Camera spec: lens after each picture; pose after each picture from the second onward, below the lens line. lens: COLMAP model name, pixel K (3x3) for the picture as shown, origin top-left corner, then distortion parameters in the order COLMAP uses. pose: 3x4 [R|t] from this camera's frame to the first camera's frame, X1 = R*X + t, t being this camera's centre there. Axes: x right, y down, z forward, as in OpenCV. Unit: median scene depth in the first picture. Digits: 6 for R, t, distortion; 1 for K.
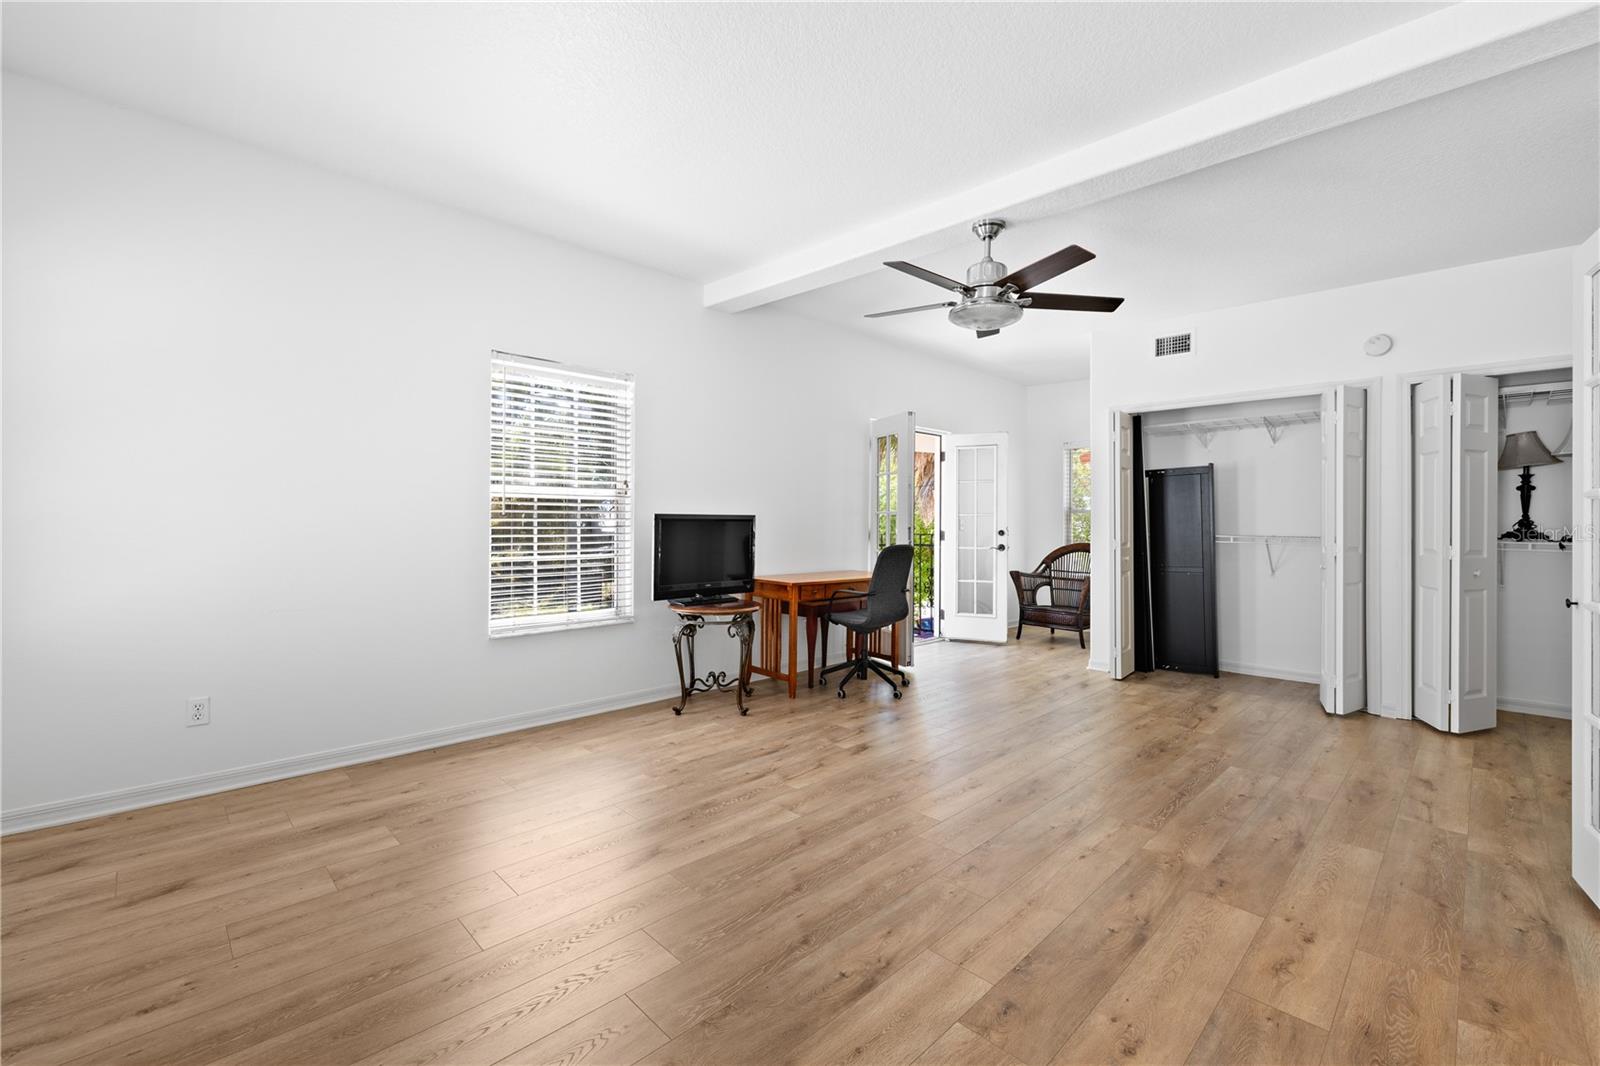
lens RADIAL K [[665.8, 0, 798.0], [0, 665.8, 526.8], [0, 0, 1]] dist [-0.000462, -0.000040]
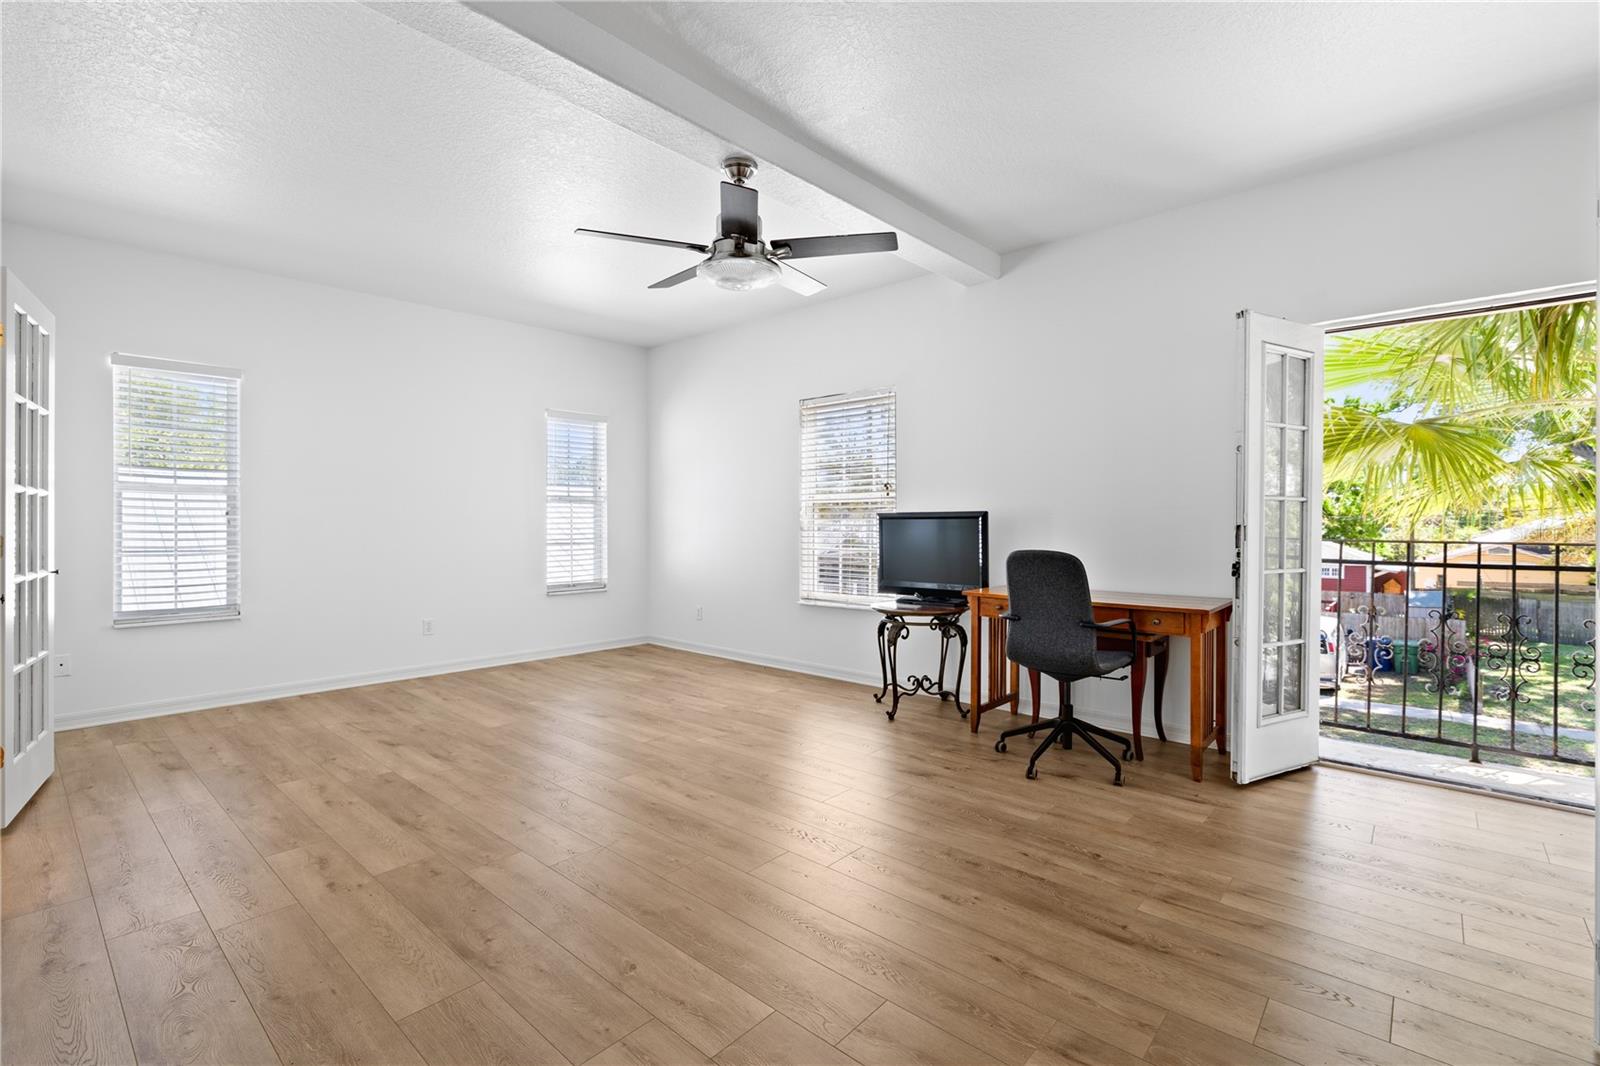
lens RADIAL K [[711.8, 0, 798.1], [0, 711.8, 530.3], [0, 0, 1]] dist [-0.004208, 0.000229]
pose [[0.076700, 0.002220, -0.997052, 1.429708], [-0.003900, 0.999991, 0.001927, 0.011619], [0.997047, 0.003740, 0.076708, 1.196876]]
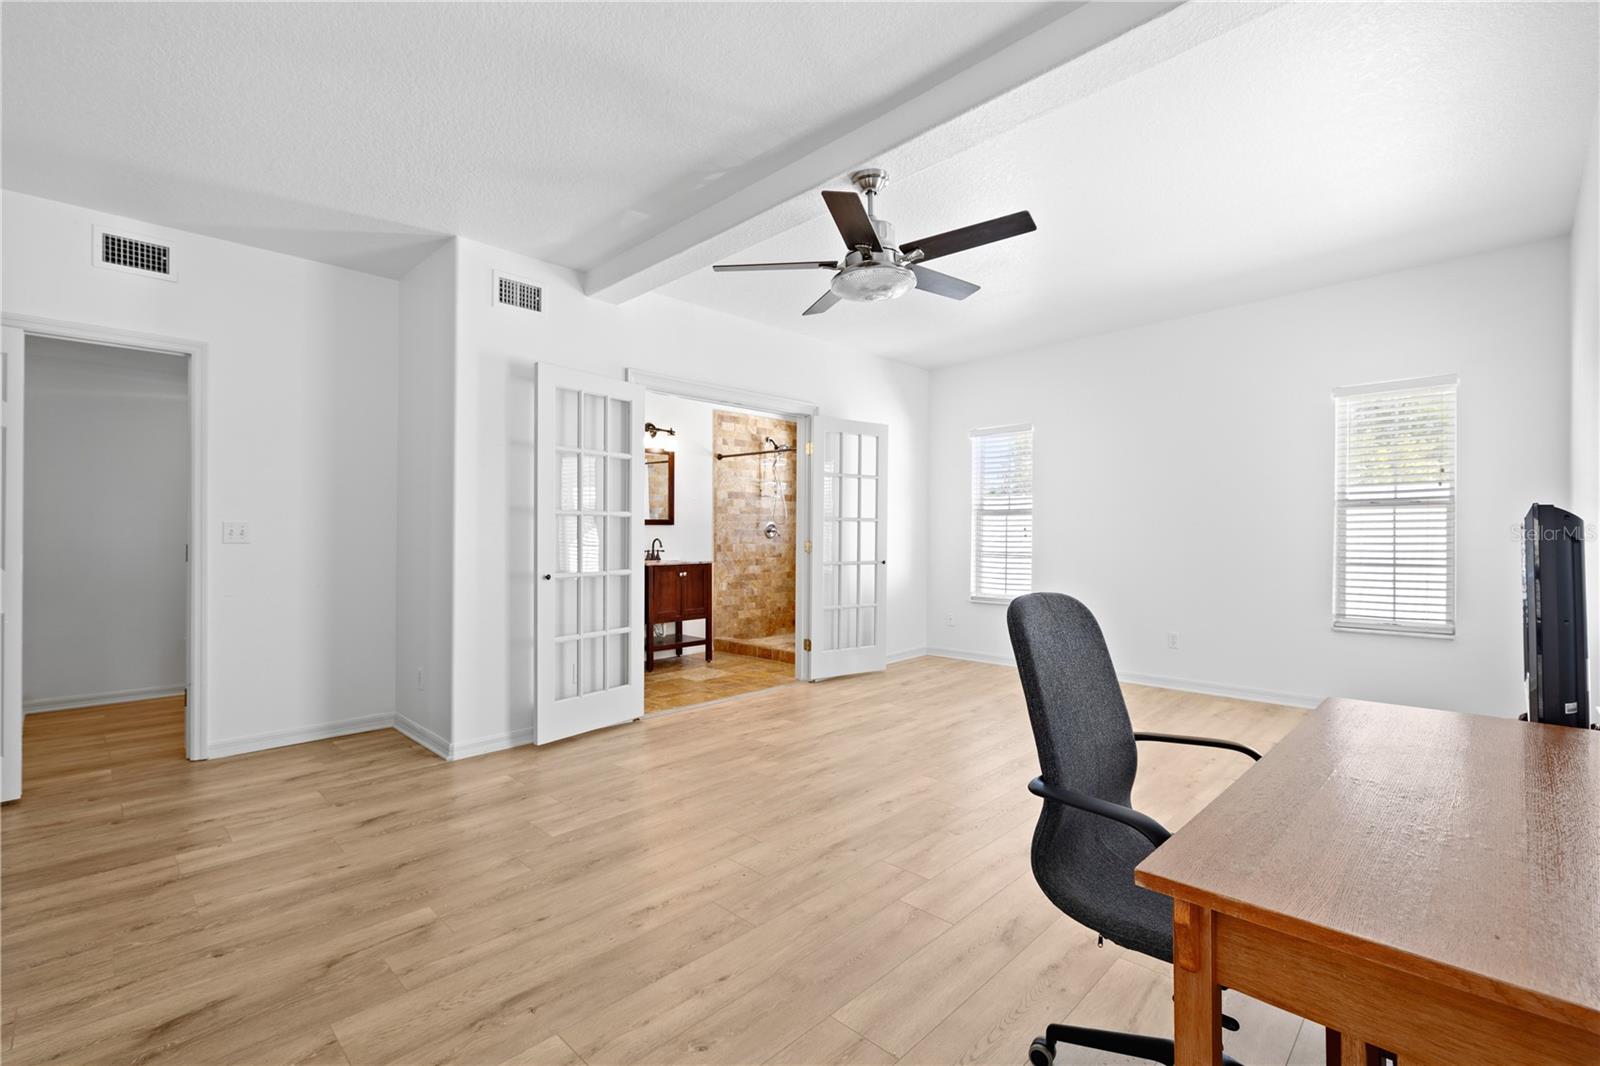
lens RADIAL K [[711.8, 0, 798.1], [0, 711.8, 530.3], [0, 0, 1]] dist [-0.004208, 0.000229]
pose [[-0.999633, -0.008722, -0.025639, 0.473027], [-0.008627, 0.999956, -0.003810, -0.000699], [0.025671, -0.003587, -0.999664, 2.264924]]
